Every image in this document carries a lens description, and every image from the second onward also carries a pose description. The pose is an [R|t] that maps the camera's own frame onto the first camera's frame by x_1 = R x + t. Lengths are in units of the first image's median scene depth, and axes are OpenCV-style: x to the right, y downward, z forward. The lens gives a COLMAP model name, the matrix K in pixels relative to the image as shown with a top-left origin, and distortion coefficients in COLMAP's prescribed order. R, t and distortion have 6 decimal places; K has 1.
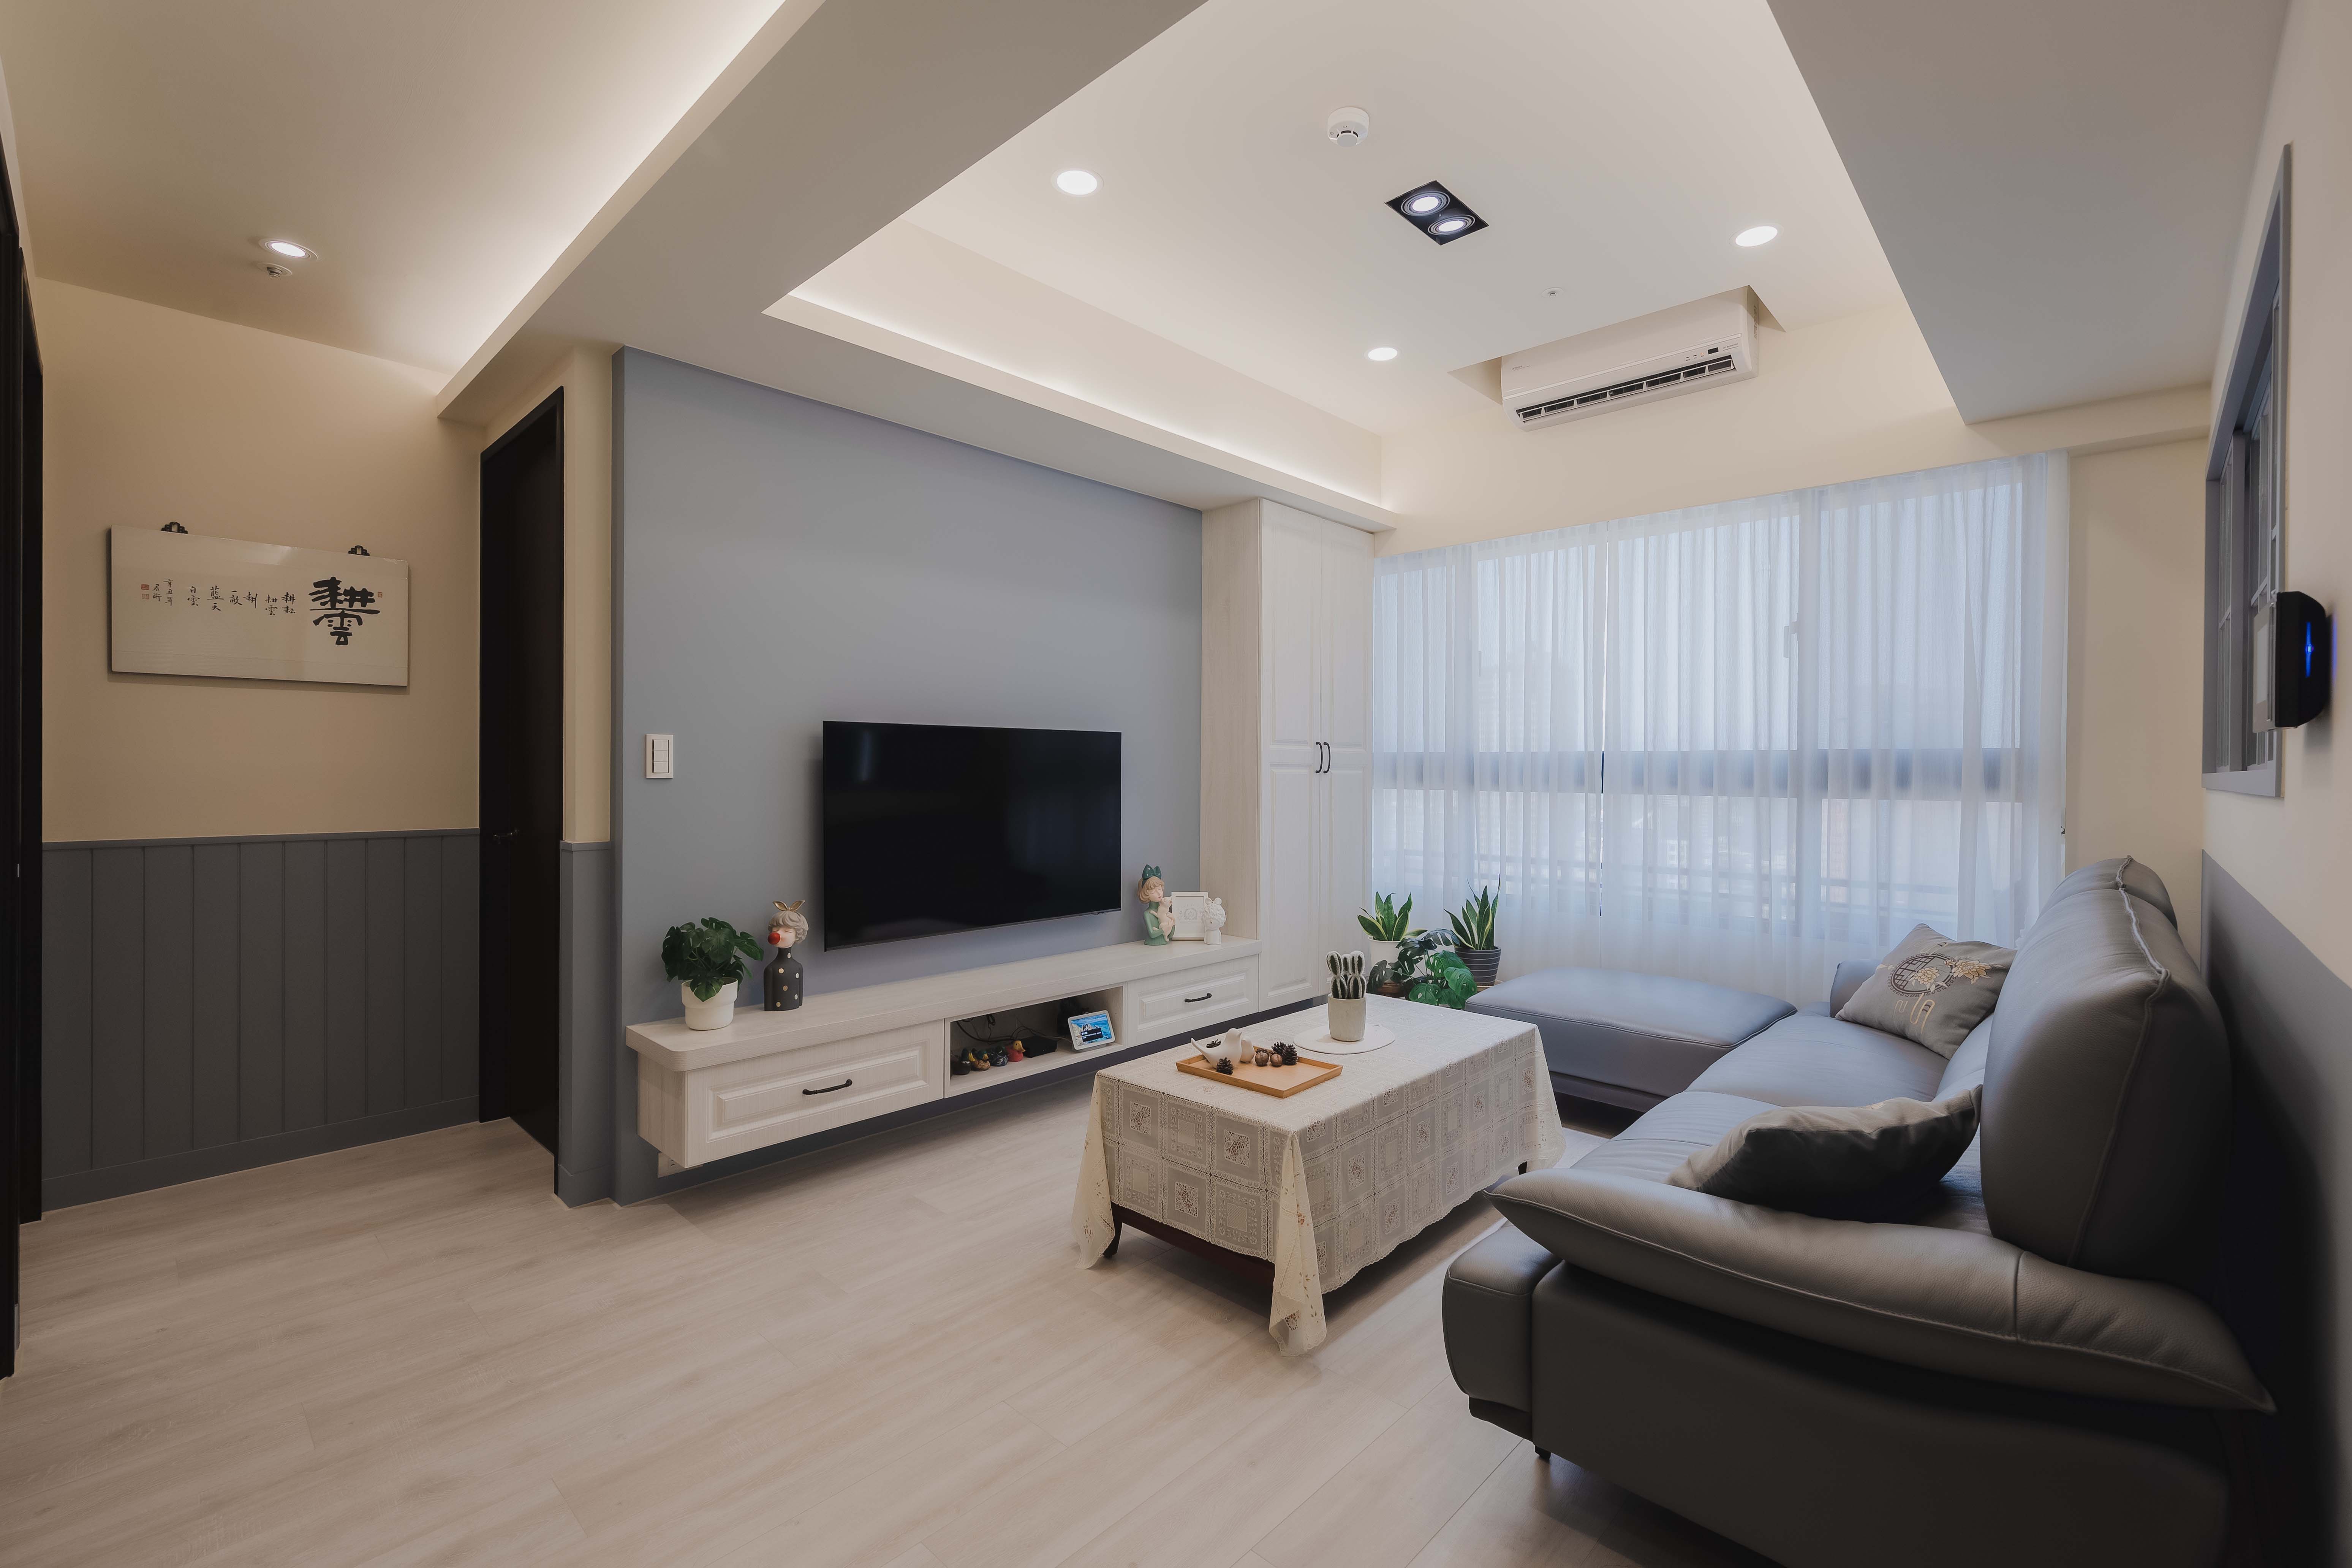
lens RADIAL K [[994.8, 0, 1195.5], [0, 994.8, 766.4], [0, 0, 1]] dist [-0.001009, 0.000010]
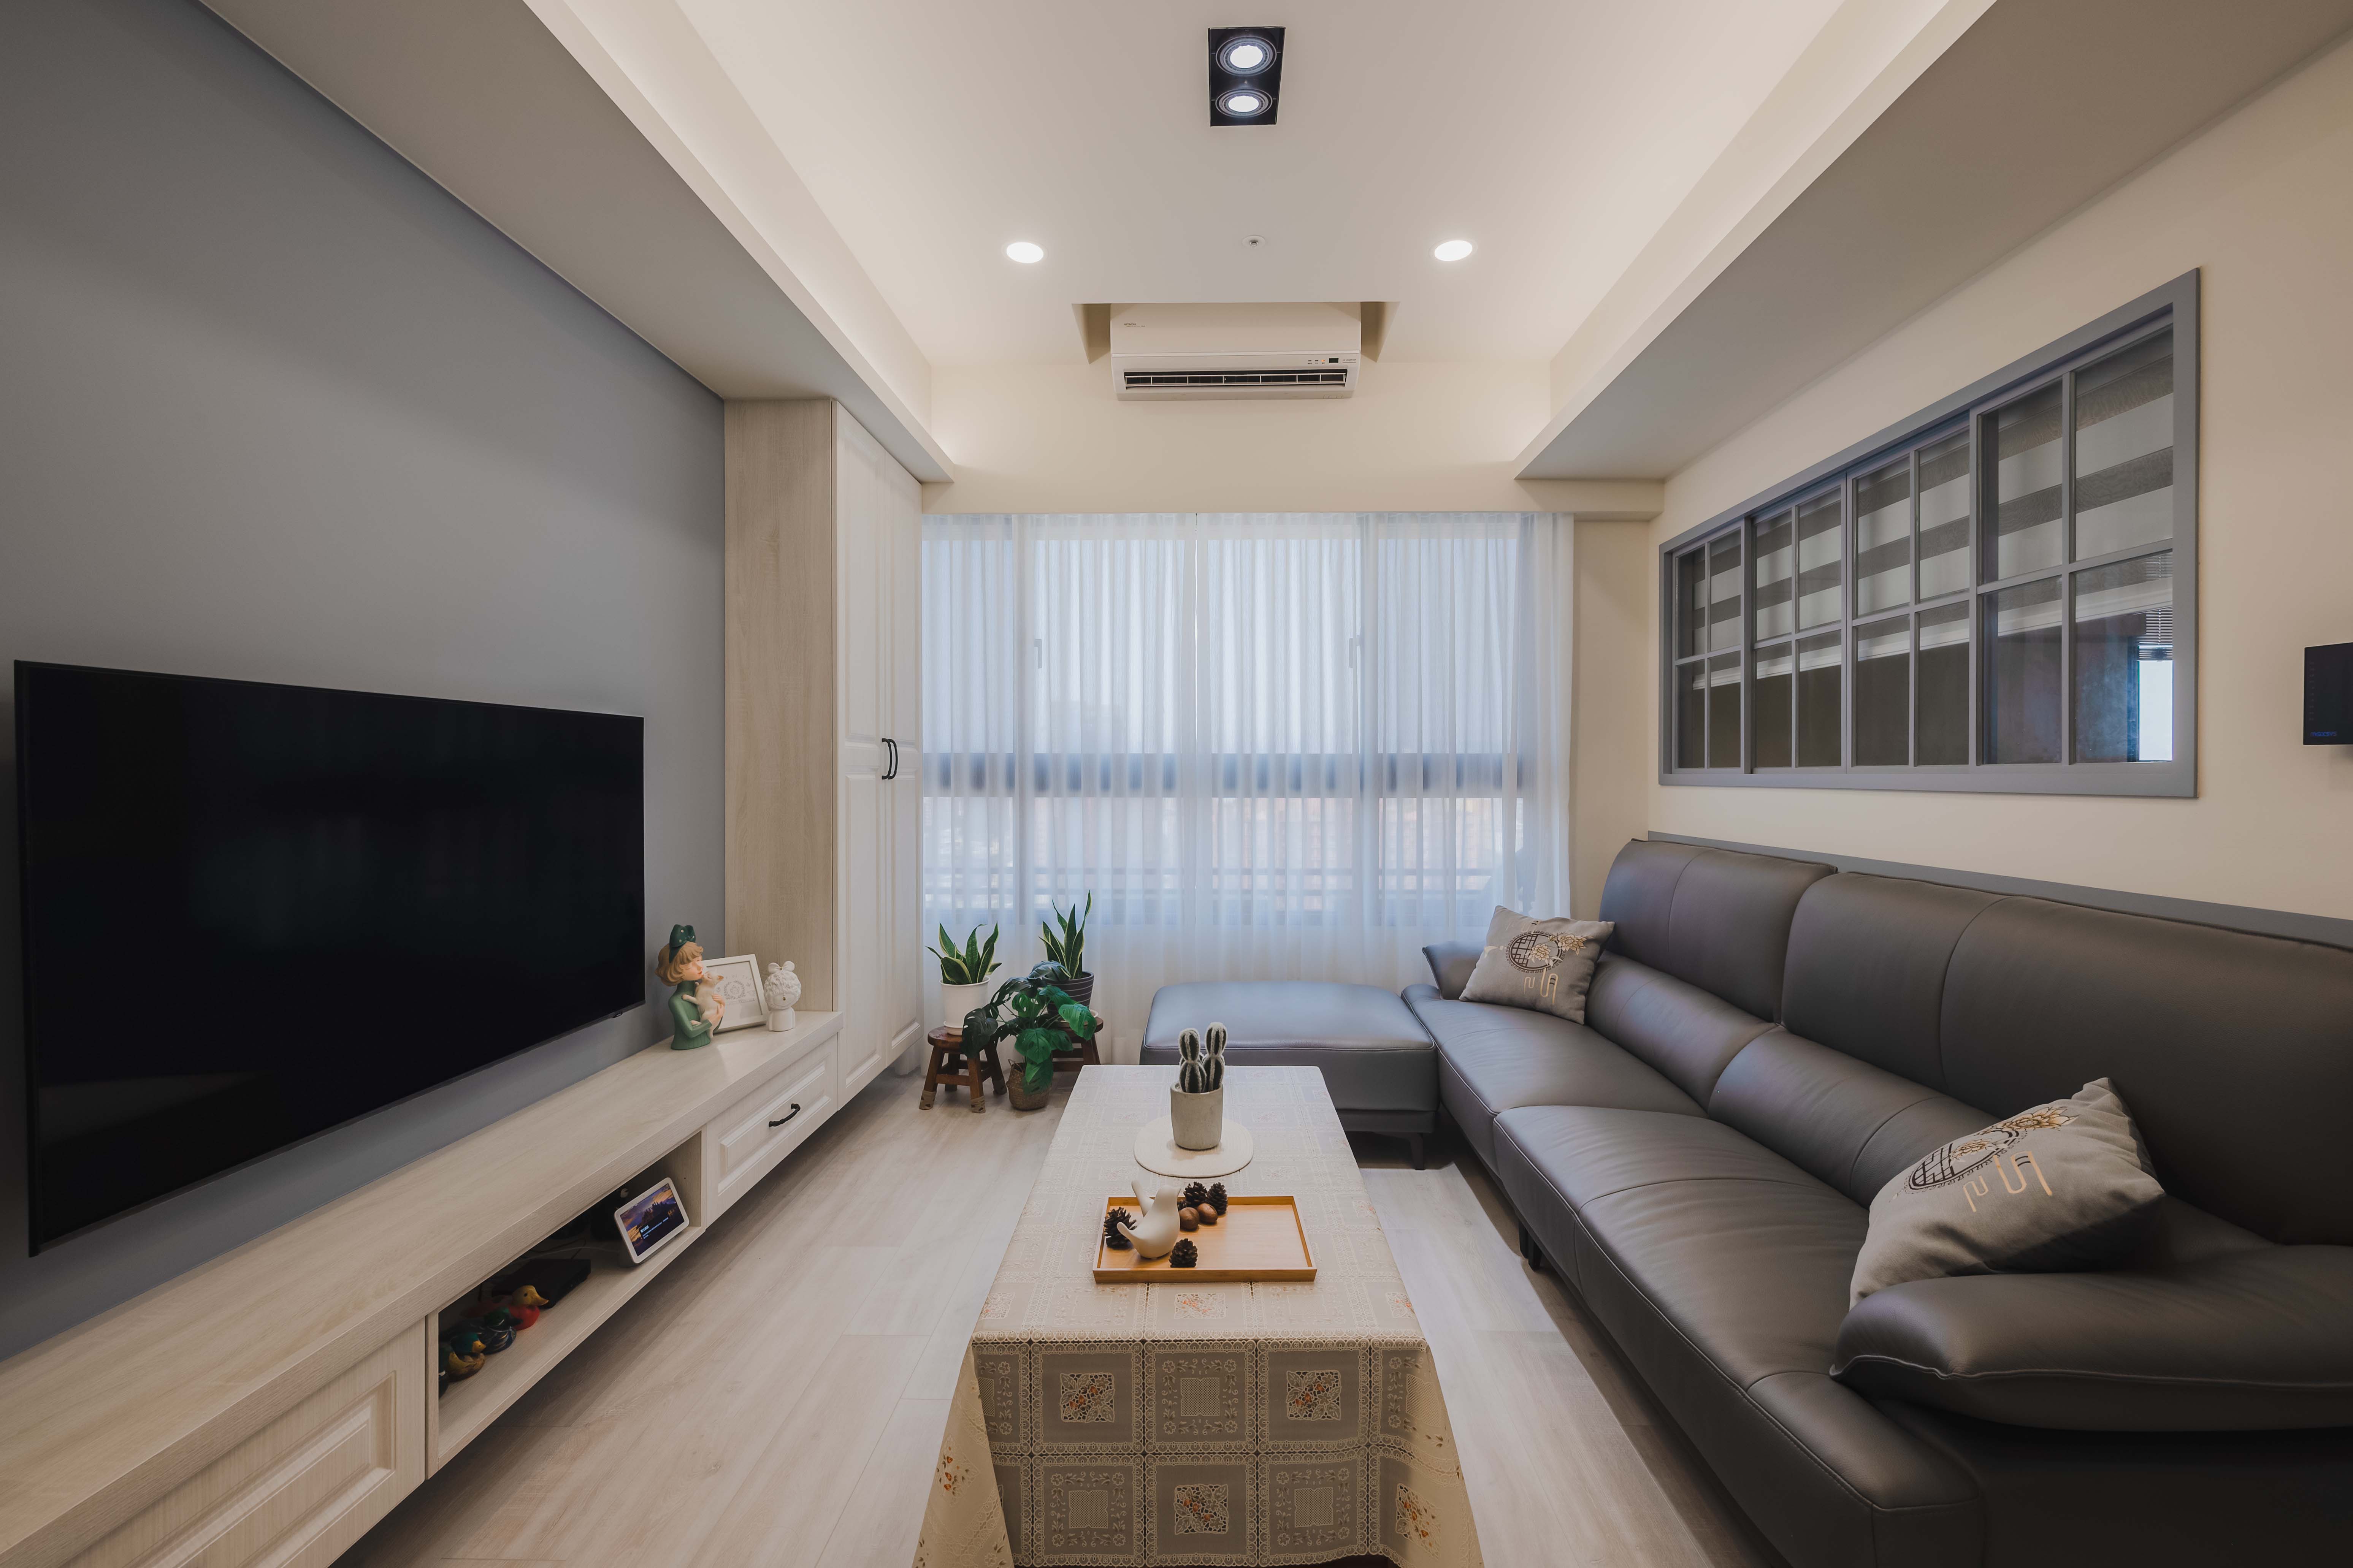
lens RADIAL K [[960.5, 0, 1187.3], [0, 960.5, 770.8], [0, 0, 1]] dist [-0.011346, 0.005323]
pose [[0.749076, -0.004082, 0.662472, -0.238706], [0.003585, 0.999991, 0.002108, -0.001147], [-0.662475, 0.000795, 0.749084, 0.360075]]
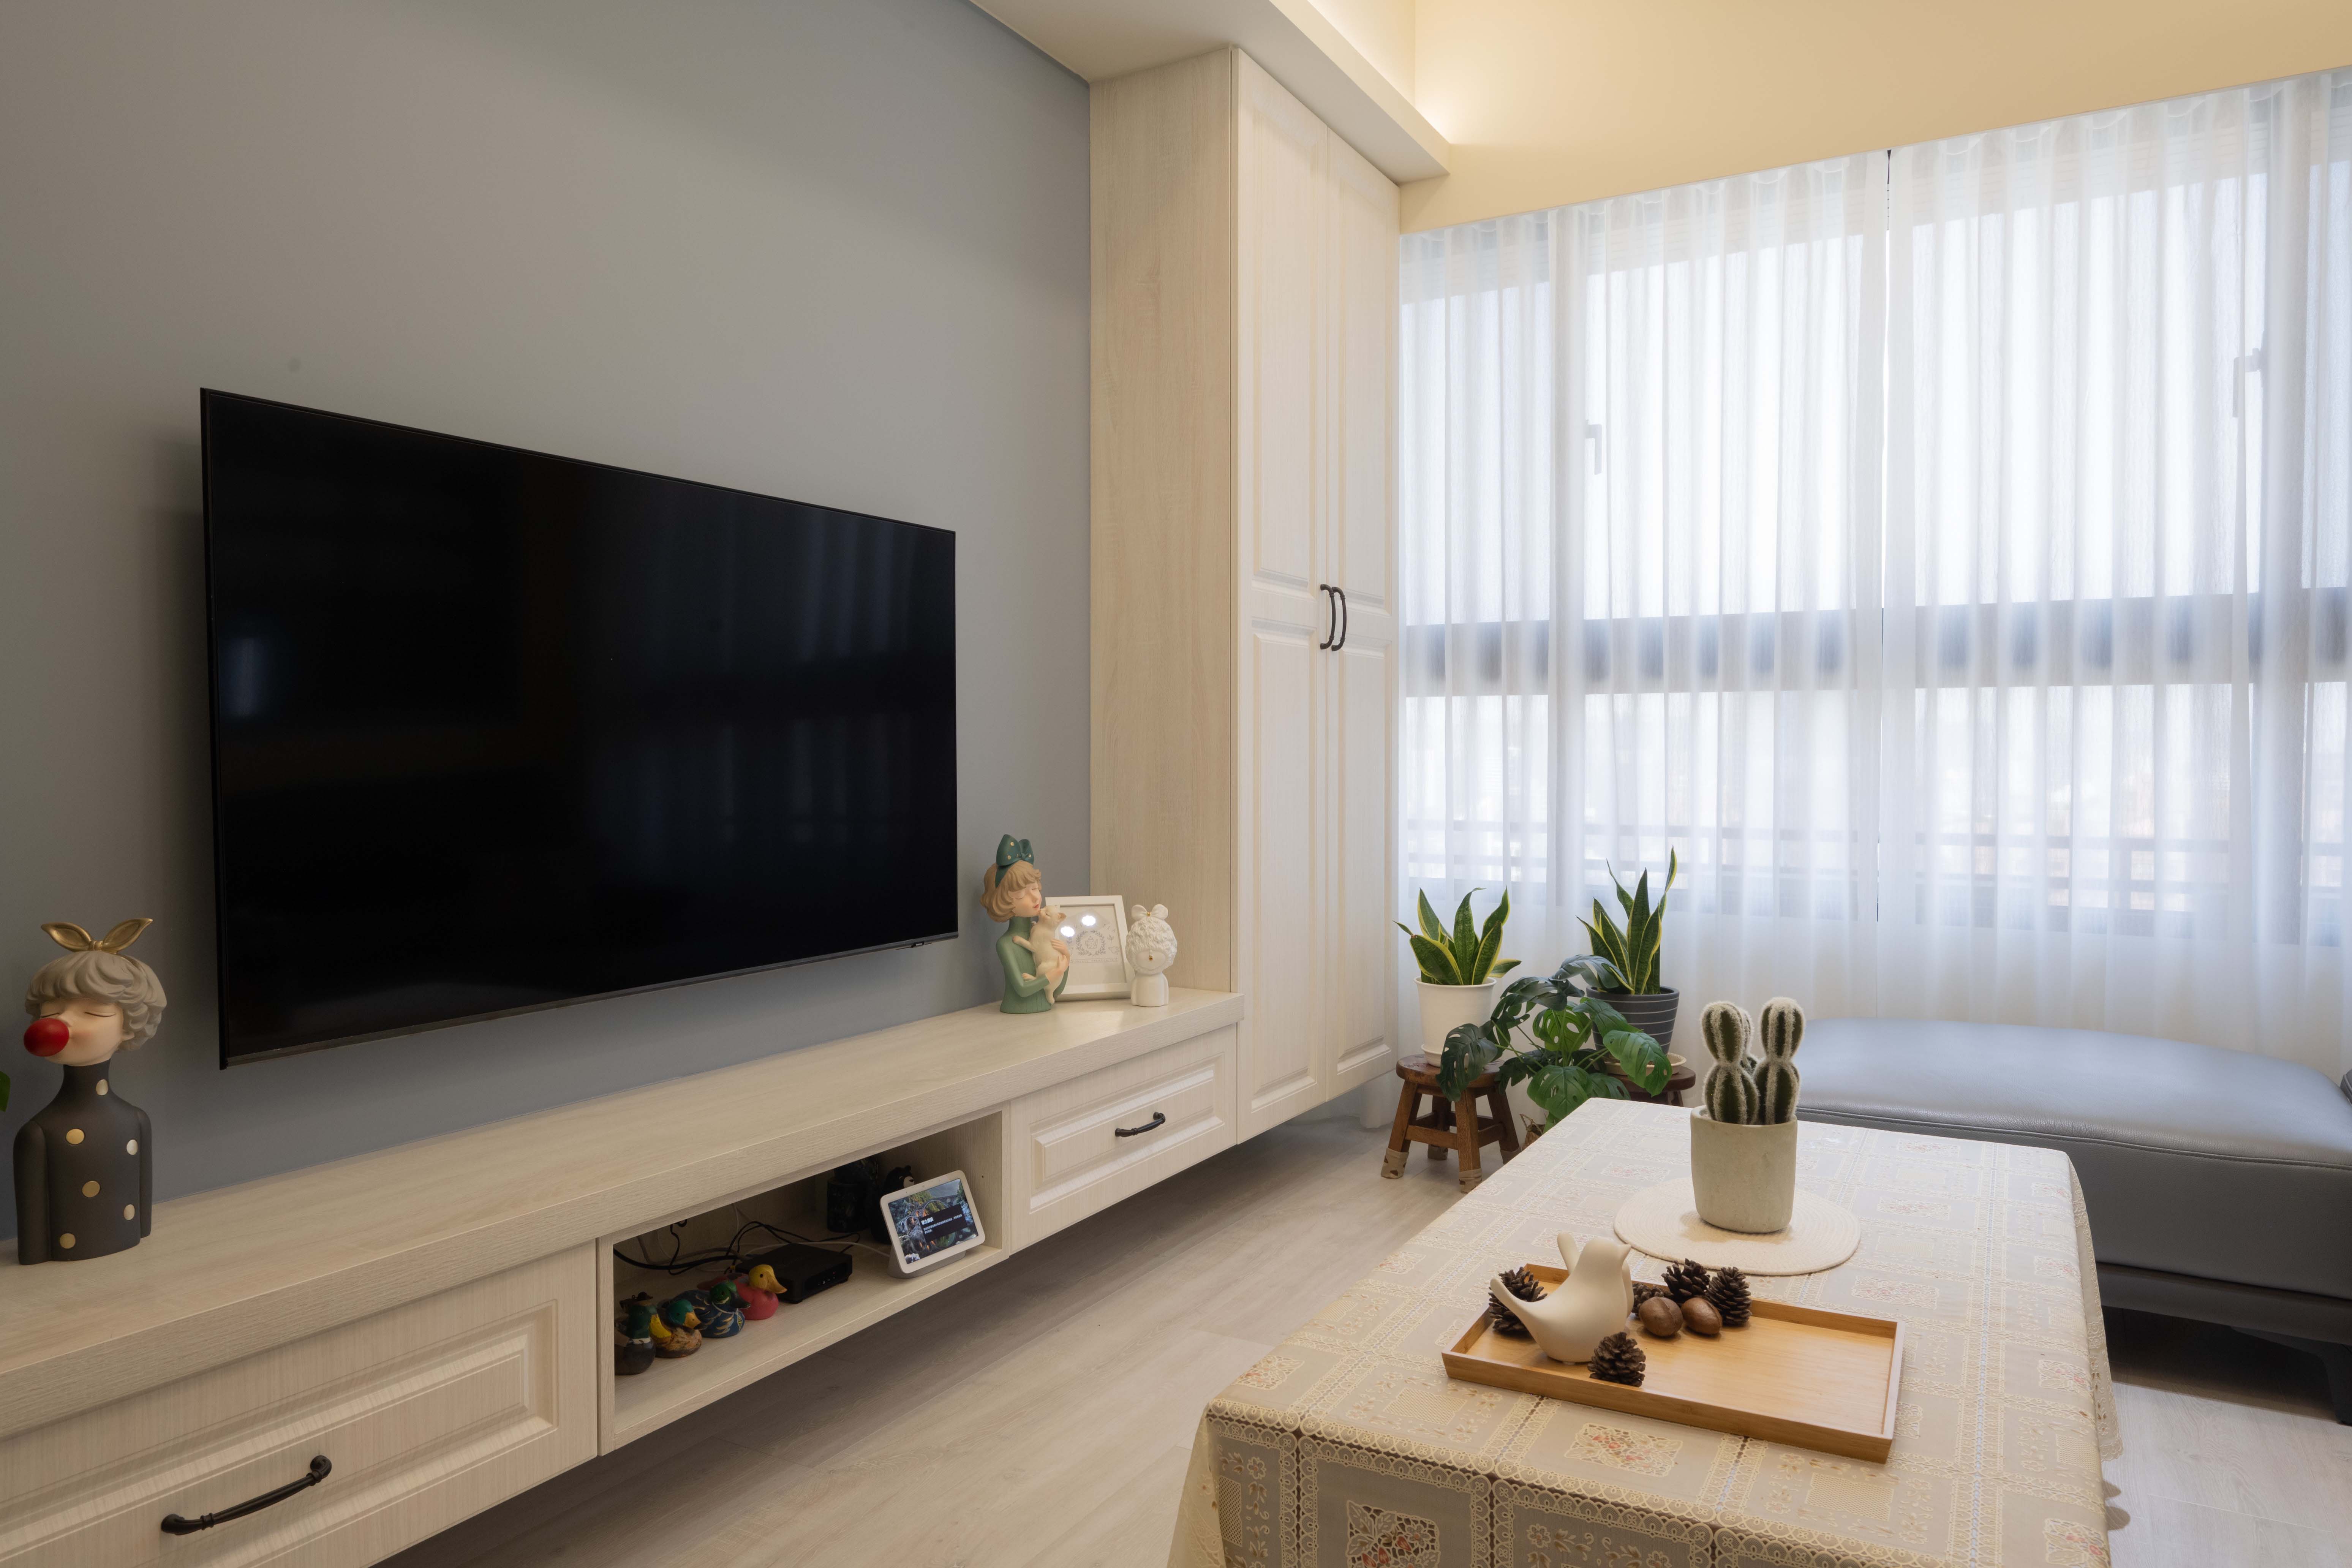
lens RADIAL K [[1505.3, 0, 1176.0], [0, 1505.3, 784.0], [0, 0, 1]] dist [-0.006548, 0.002238]
pose [[0.973422, -0.008978, 0.228843, -0.146329], [0.002638, 0.999605, 0.027995, 0.064053], [-0.229004, -0.026647, 0.973061, 0.365009]]
